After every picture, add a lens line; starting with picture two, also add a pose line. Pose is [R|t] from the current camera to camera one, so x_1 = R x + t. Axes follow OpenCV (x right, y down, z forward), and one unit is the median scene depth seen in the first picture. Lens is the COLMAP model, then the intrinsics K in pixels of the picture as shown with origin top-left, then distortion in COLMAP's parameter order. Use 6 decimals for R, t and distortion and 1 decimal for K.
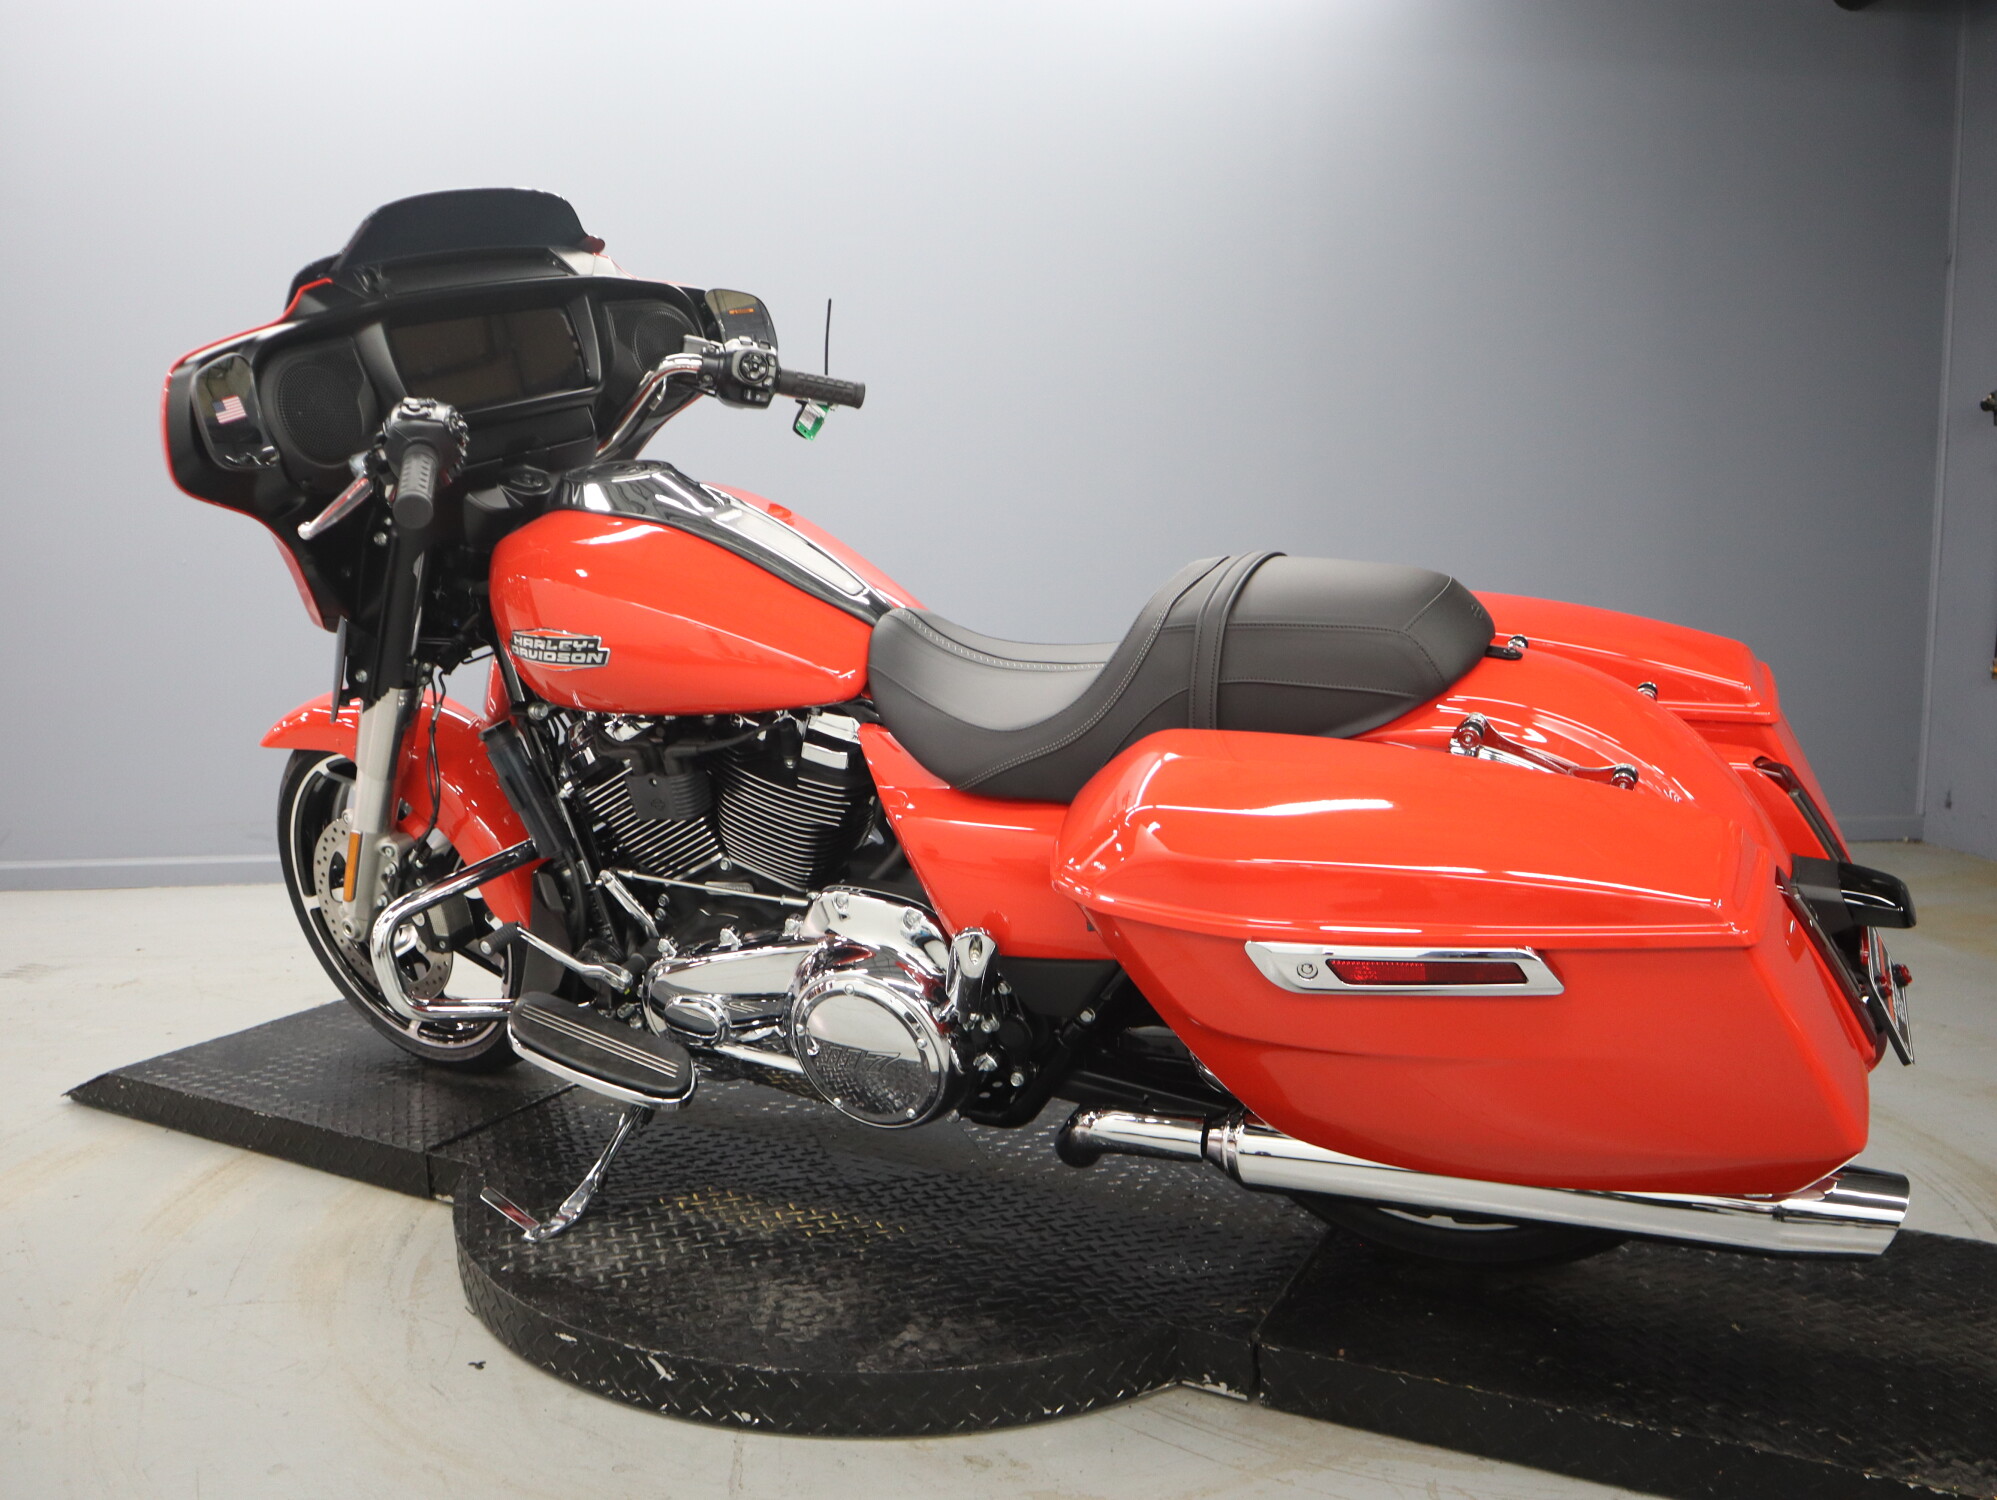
lens RADIAL K [[1564.6, 0, 982.5], [0, 1564.6, 757.3], [0, 0, 1]] dist [-0.117481, 0.072022]
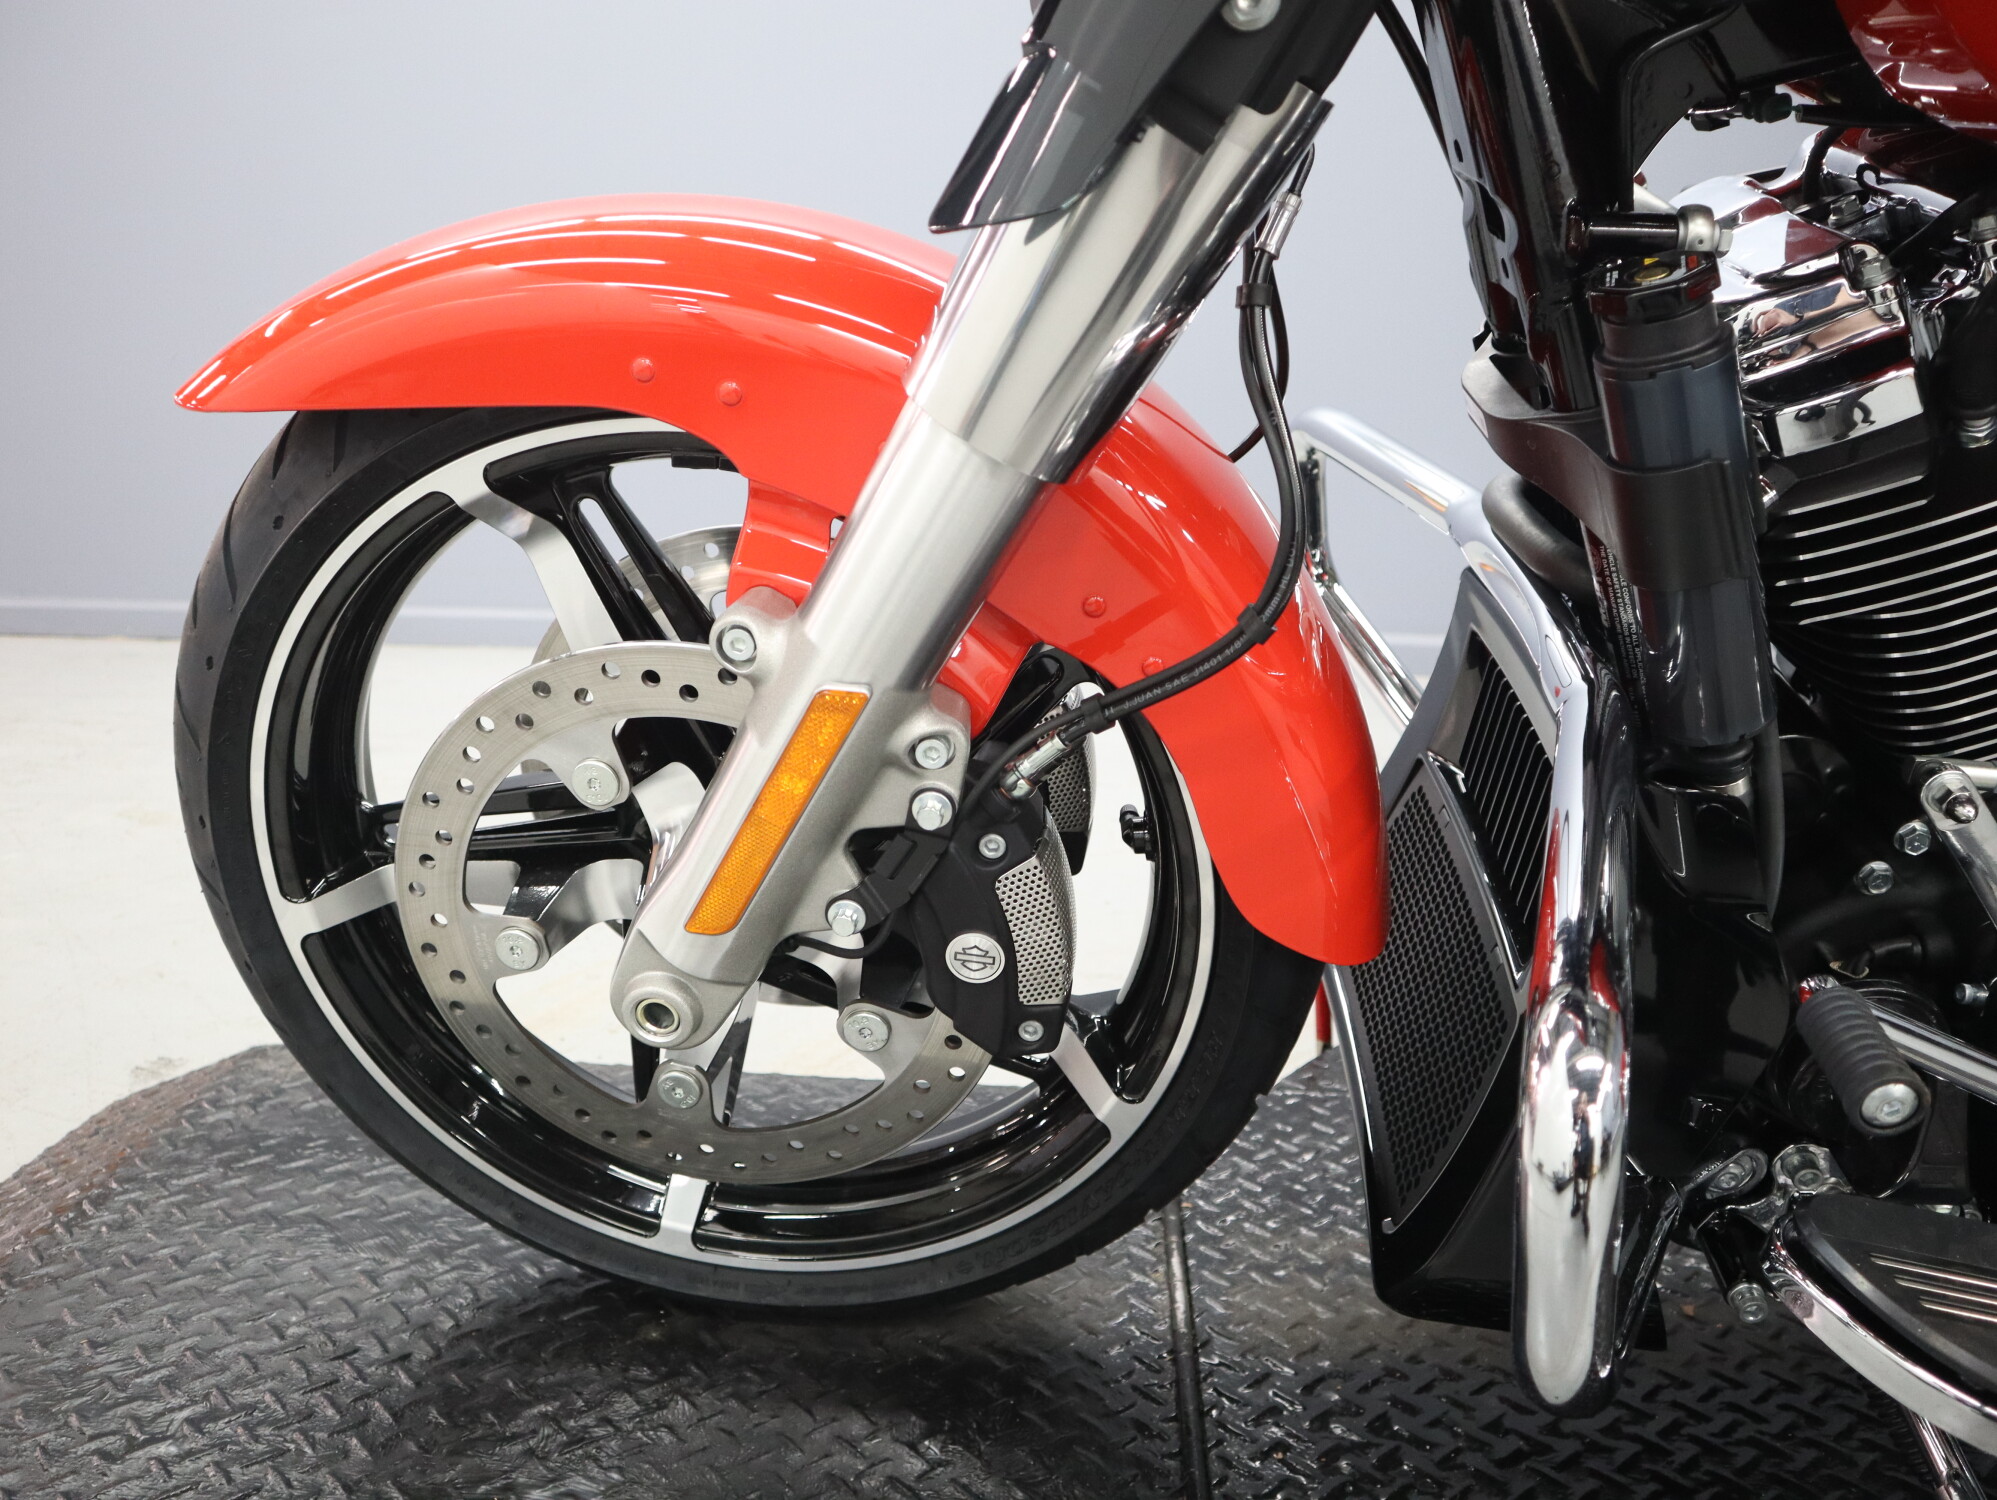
lens RADIAL K [[1564.6, 0, 979.5], [0, 1564.6, 761.2], [0, 0, 1]] dist [-0.117481, 0.072022]
pose [[0.916855, -0.073556, 0.392386, -0.682091], [0.022366, 0.990800, 0.133470, 0.034224], [-0.398594, -0.113597, 0.910065, 1.021475]]
